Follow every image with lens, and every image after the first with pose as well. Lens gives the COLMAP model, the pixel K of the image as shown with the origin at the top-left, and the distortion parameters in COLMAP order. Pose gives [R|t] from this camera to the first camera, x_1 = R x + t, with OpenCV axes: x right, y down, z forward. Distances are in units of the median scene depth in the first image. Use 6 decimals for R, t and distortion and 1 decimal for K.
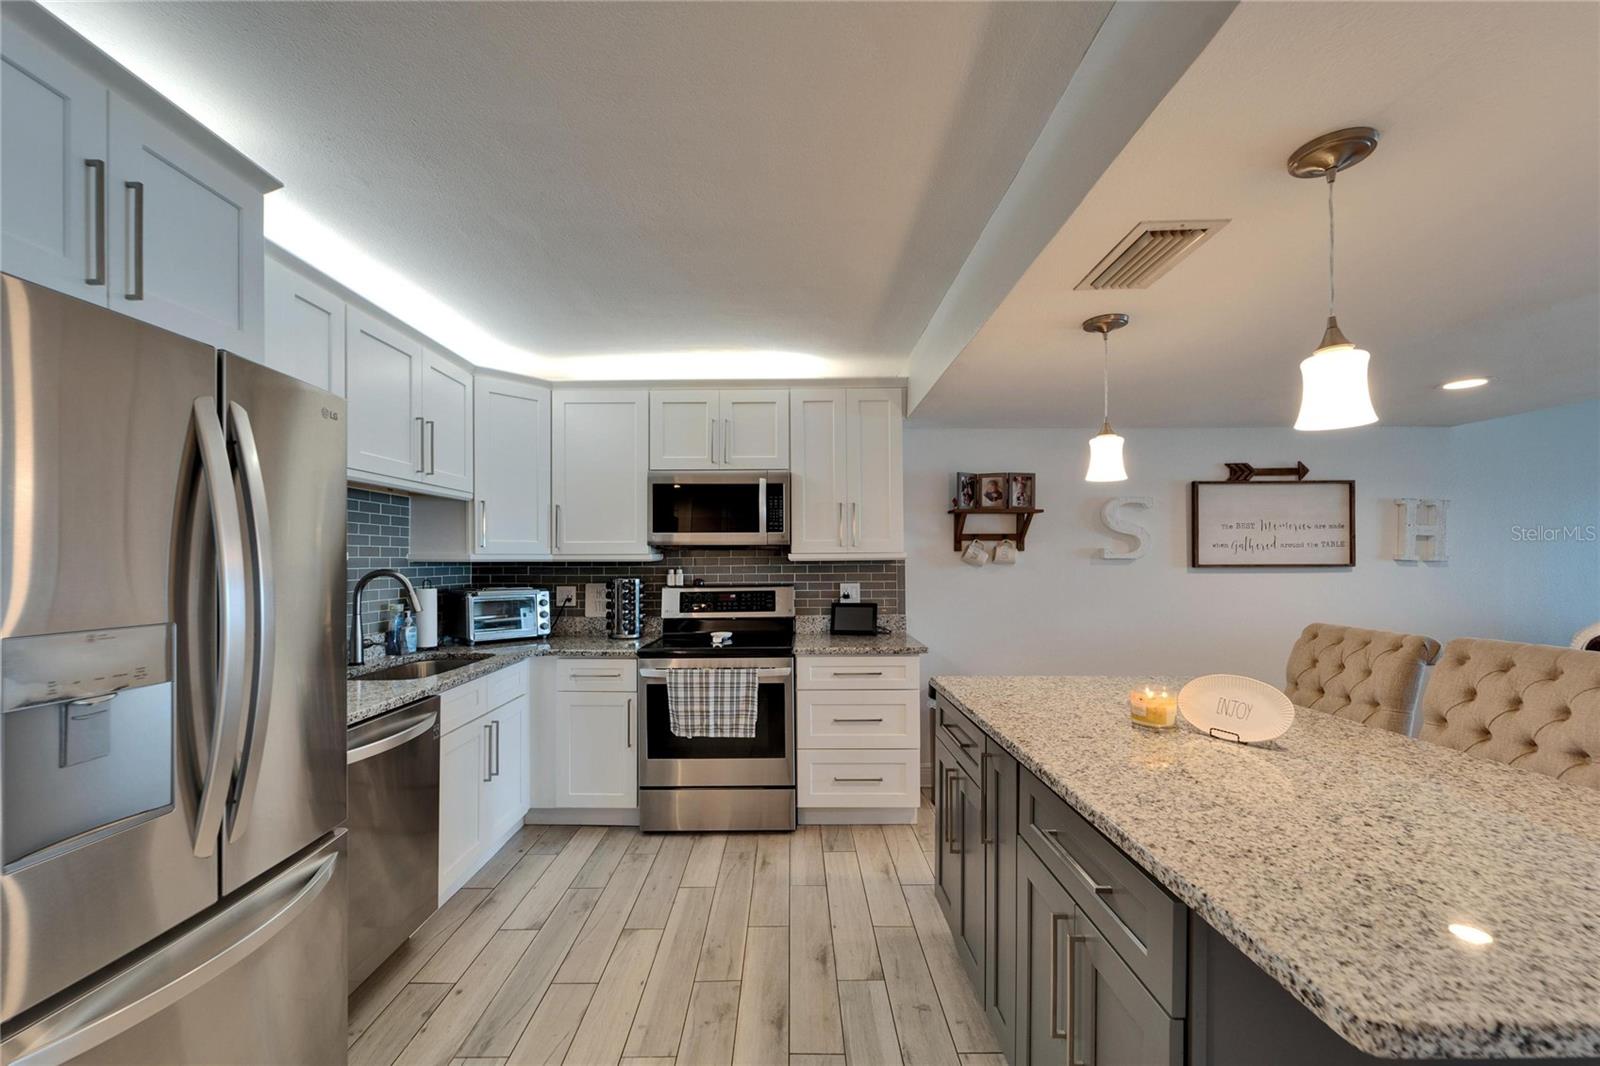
lens RADIAL K [[647.9, 0, 788.3], [0, 647.9, 554.3], [0, 0, 1]] dist [0.000916, -0.000082]
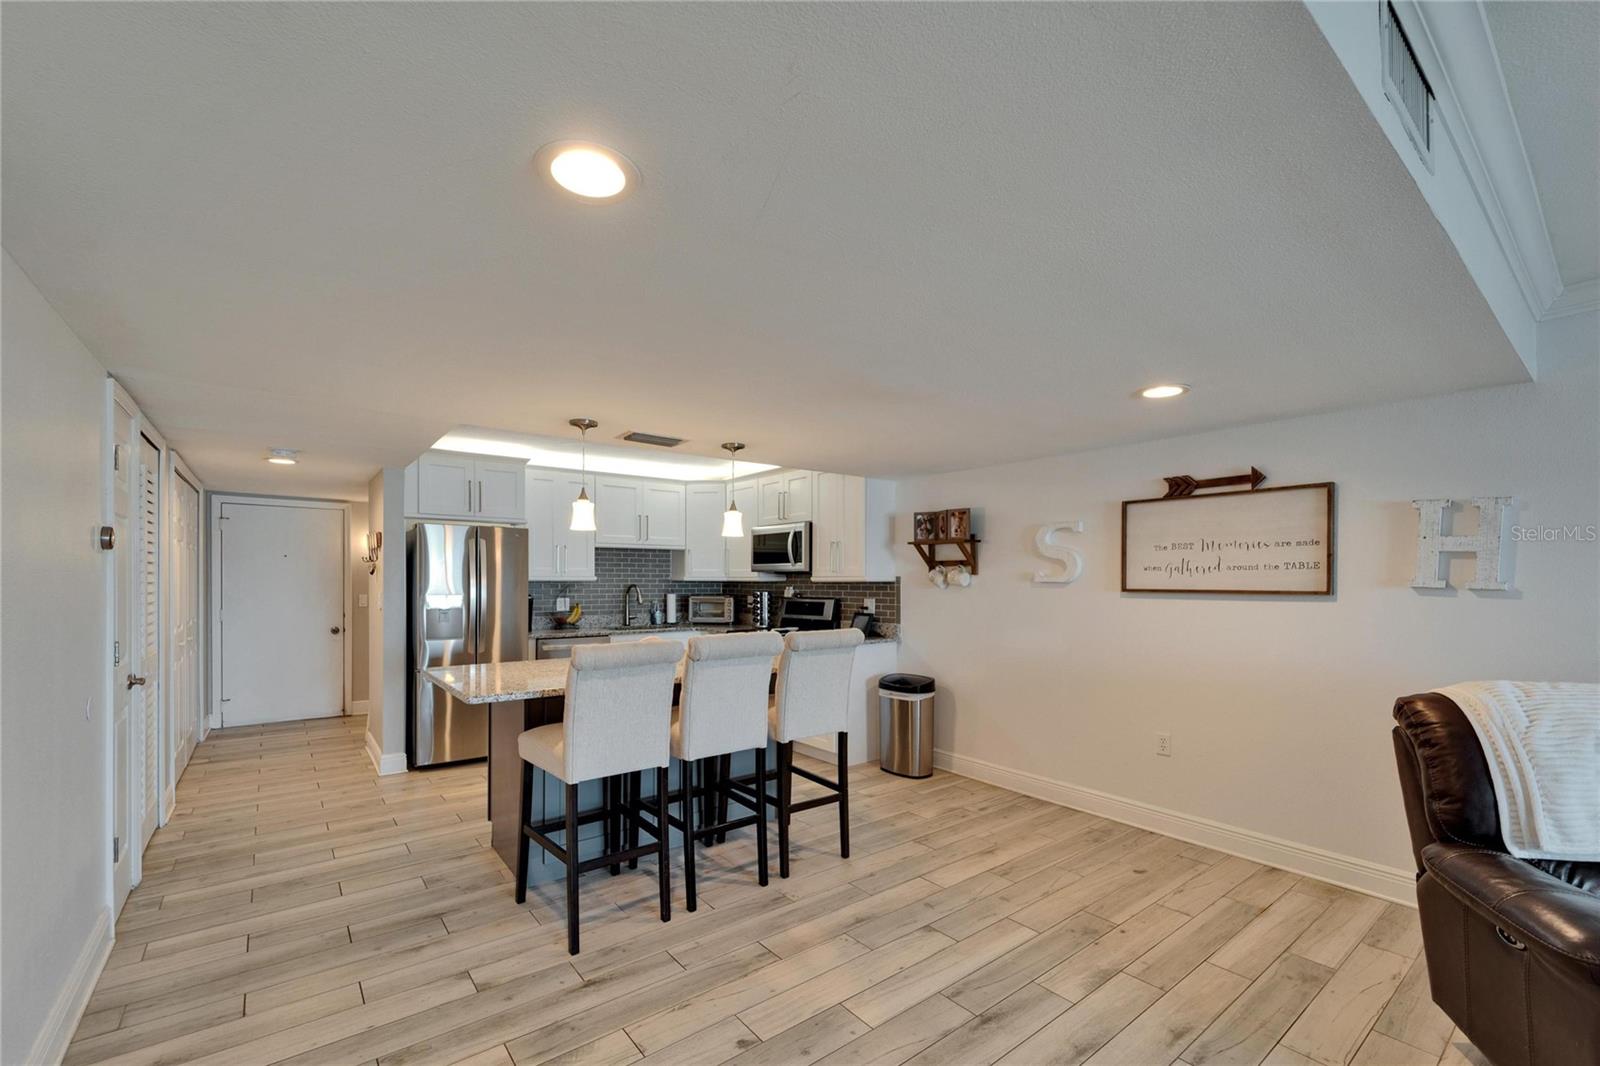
lens RADIAL K [[667.6, 0, 781.8], [0, 667.6, 584.8], [0, 0, 1]] dist [0.001838, 0.000348]
pose [[0.609491, 0.011116, -0.792715, 1.147255], [0.001469, 0.999884, 0.015151, -0.006024], [0.792792, -0.010399, 0.609404, 0.001861]]
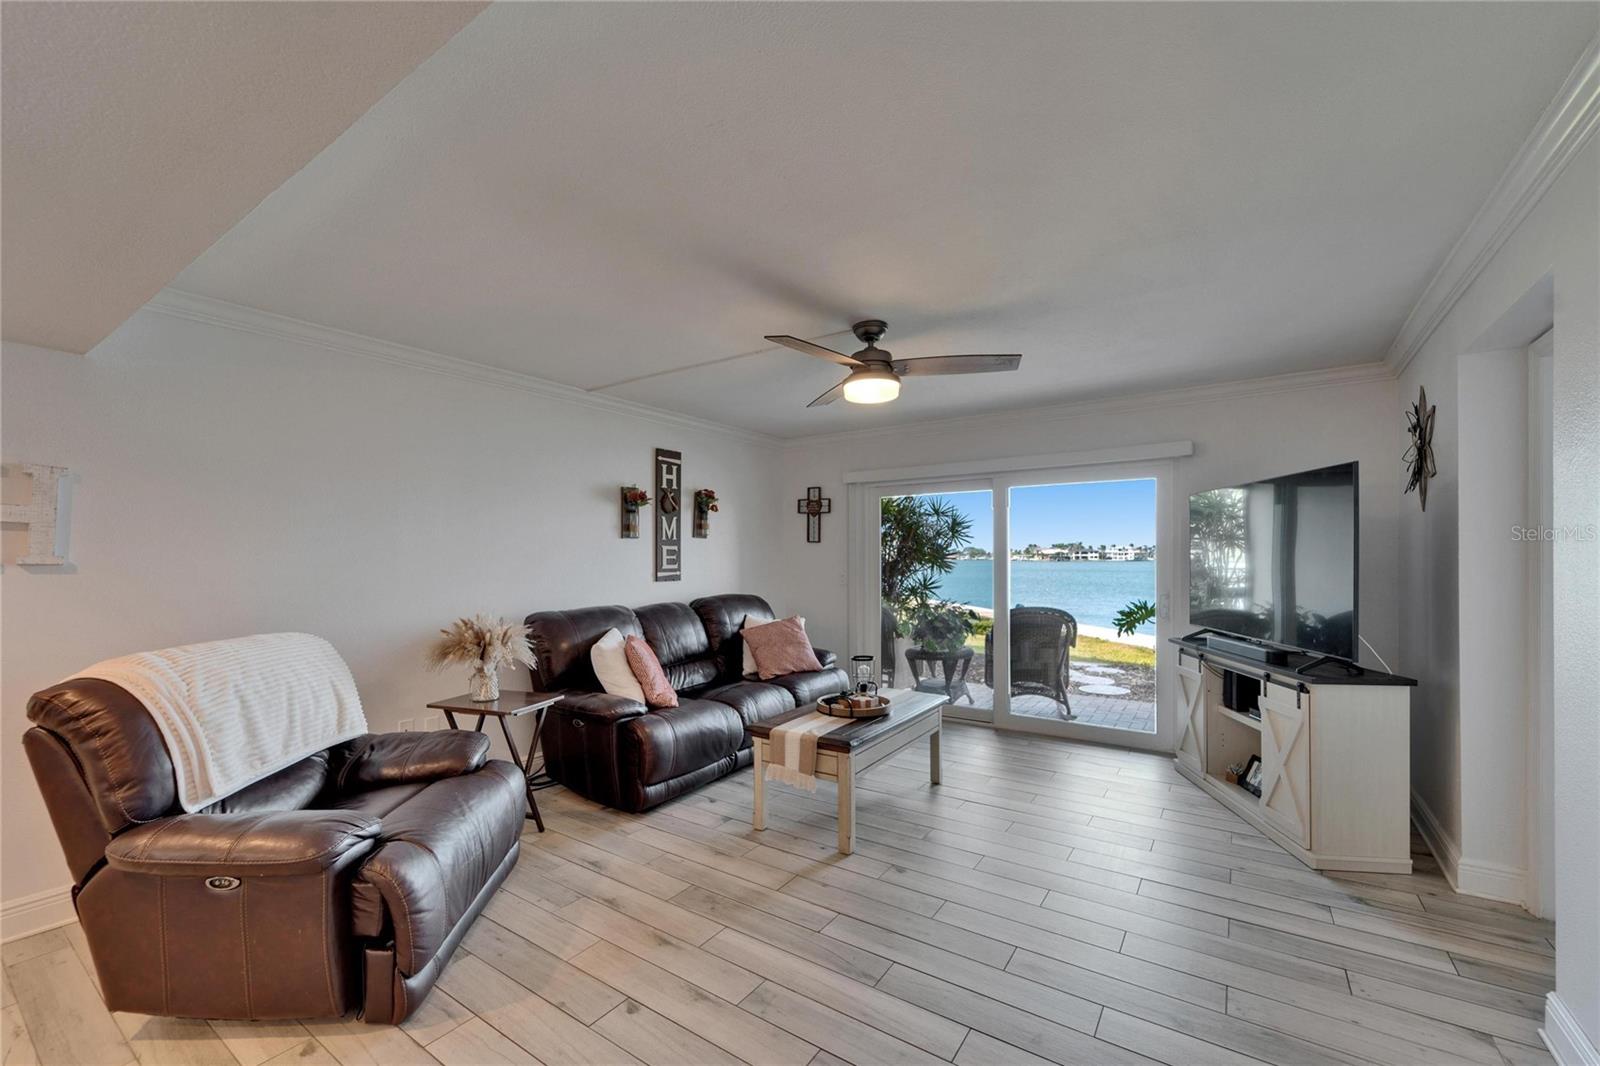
lens RADIAL K [[652.3, 0, 797.3], [0, 652.3, 559.3], [0, 0, 1]] dist [-0.001219, 0.000027]
pose [[0.559321, -0.004244, 0.828940, 0.925010], [-0.001284, 0.999981, 0.005986, 0.000555], [-0.828950, -0.004412, 0.559305, 0.056246]]
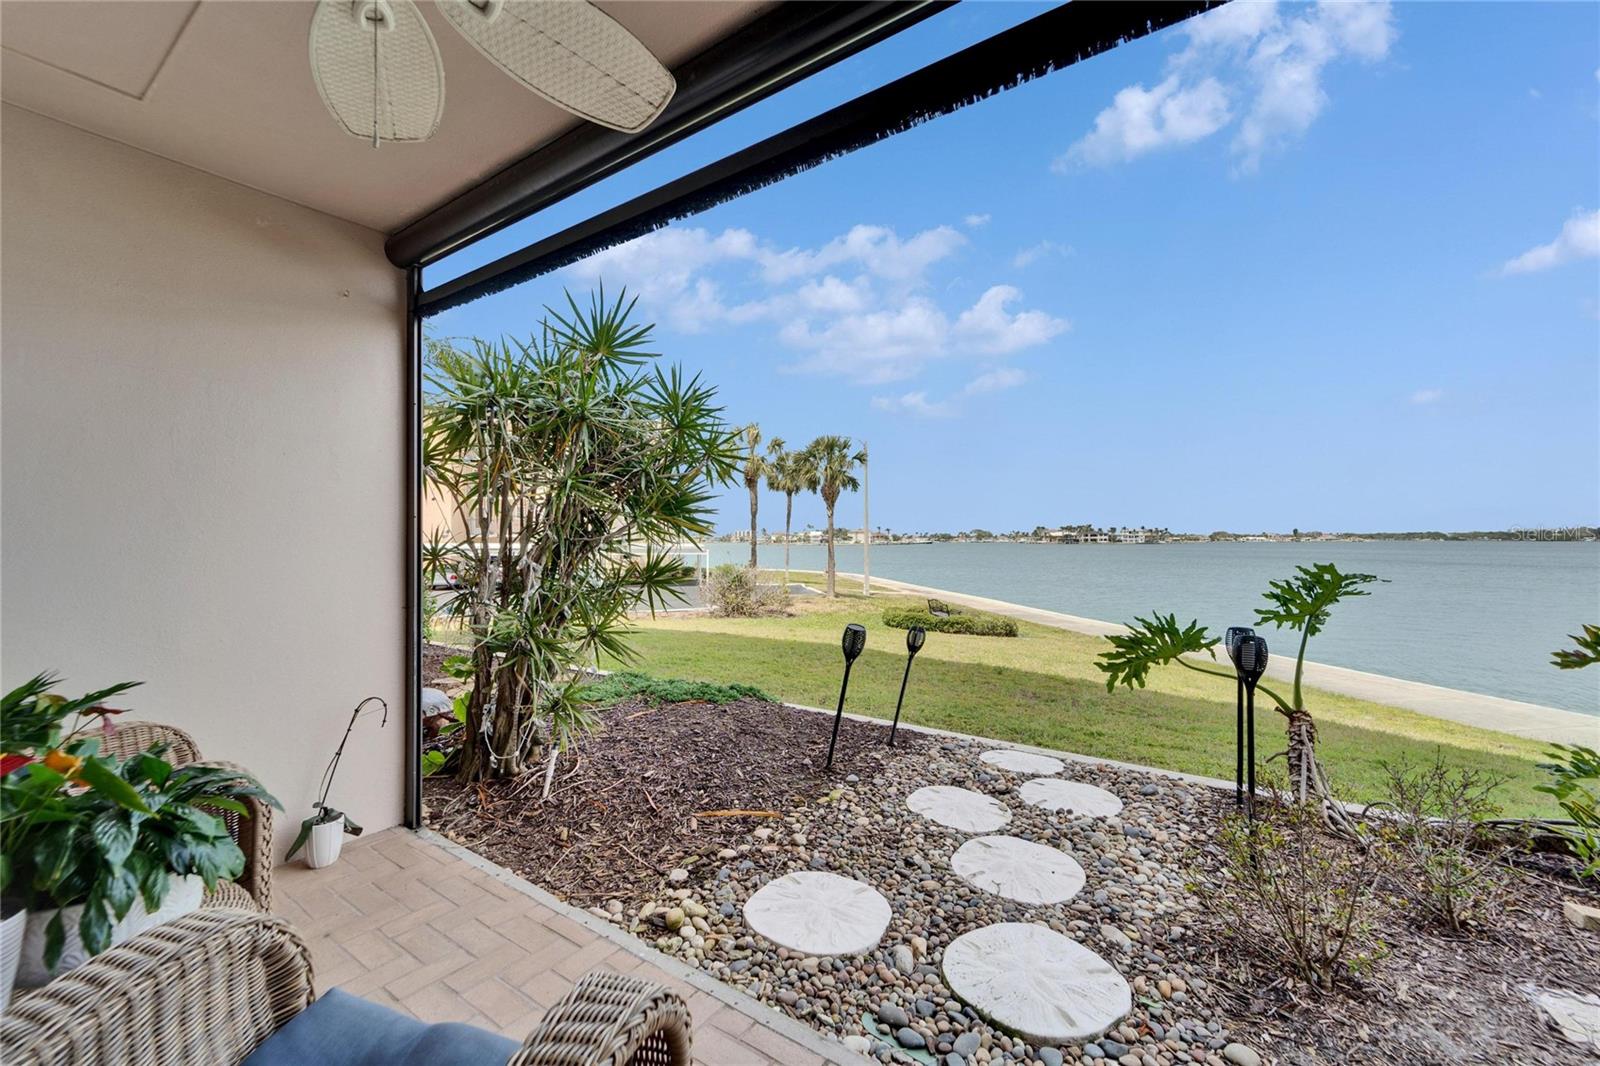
lens RADIAL K [[652.9, 0, 795.5], [0, 652.9, 540.6], [0, 0, 1]] dist [0.012662, -0.008055]
pose [[0.570194, -0.001719, 0.821508, 2.458247], [-0.004244, 0.999978, 0.005038, 0.048522], [-0.821499, -0.006359, 0.570174, 0.235996]]
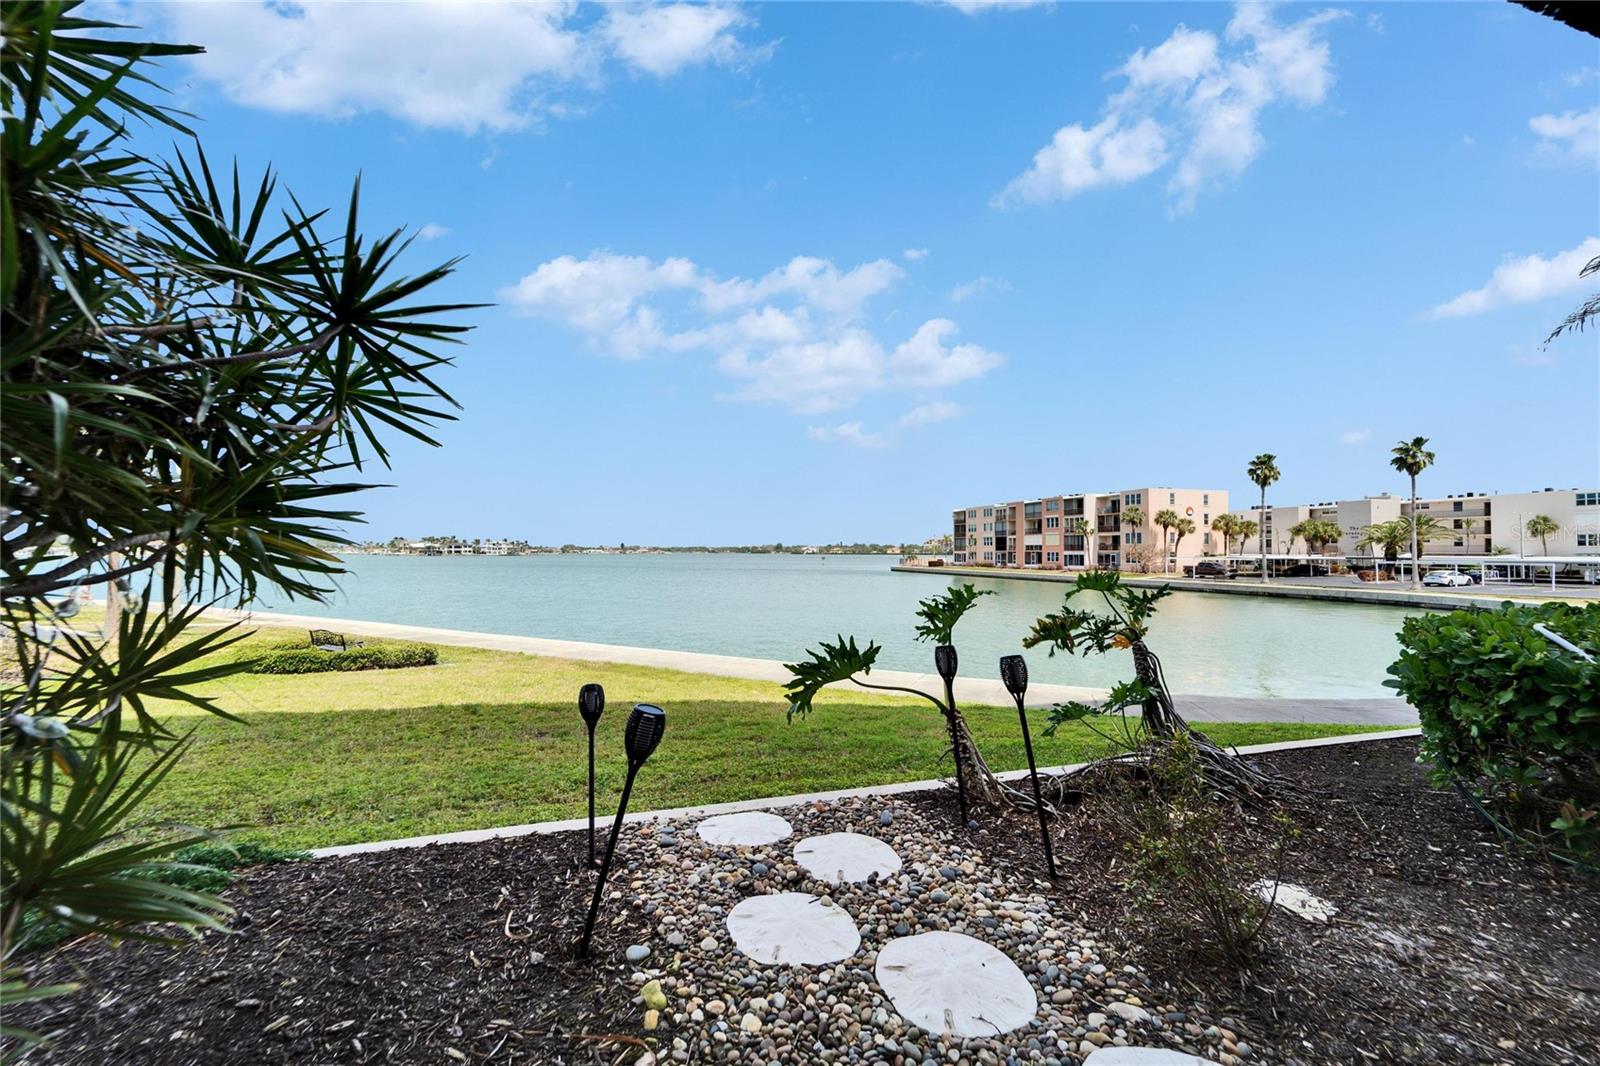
lens RADIAL K [[644.9, 0, 792.7], [0, 644.9, 538.7], [0, 0, 1]] dist [0.001311, -0.000270]
pose [[-0.297657, 0.018854, 0.954487, 2.666349], [-0.010025, 0.999688, -0.022873, 0.033408], [-0.954620, -0.016377, -0.297375, 0.735354]]
